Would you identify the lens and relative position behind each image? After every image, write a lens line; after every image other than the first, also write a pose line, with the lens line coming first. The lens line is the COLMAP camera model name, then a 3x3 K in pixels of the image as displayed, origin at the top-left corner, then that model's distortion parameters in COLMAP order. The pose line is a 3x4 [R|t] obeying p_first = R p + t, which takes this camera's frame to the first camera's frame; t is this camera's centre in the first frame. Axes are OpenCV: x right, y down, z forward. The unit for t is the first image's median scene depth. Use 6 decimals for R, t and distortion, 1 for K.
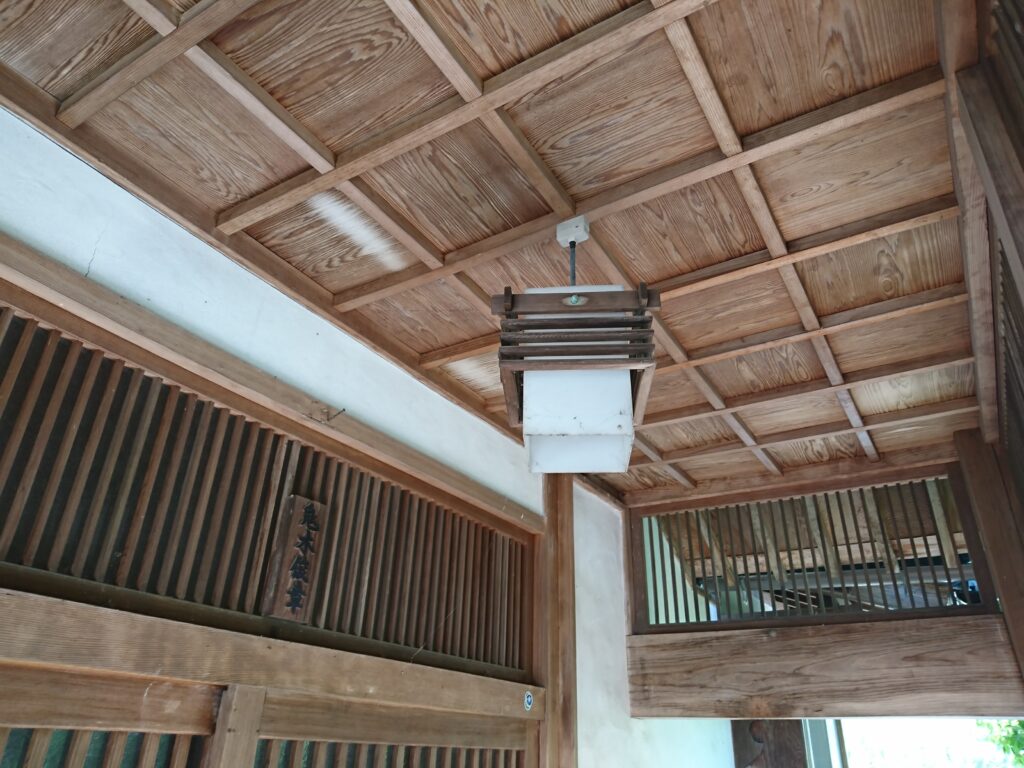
lens RADIAL K [[688.0, 0, 506.4], [0, 688.0, 383.9], [0, 0, 1]] dist [0.065934, -0.100537]
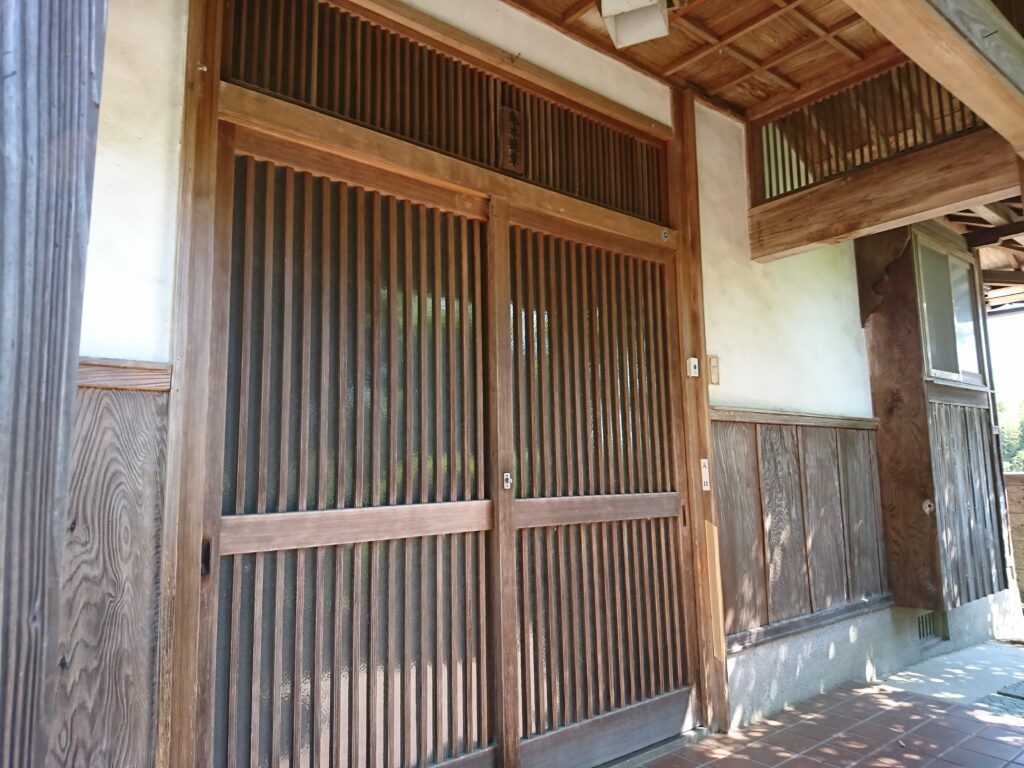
lens RADIAL K [[688.0, 0, 506.4], [0, 688.0, 383.9], [0, 0, 1]] dist [0.065934, -0.100537]
pose [[0.943370, -0.091934, -0.318750, 0.156537], [0.196514, 0.928977, 0.313663, 0.186860], [0.267275, -0.358539, 0.894435, -0.638647]]
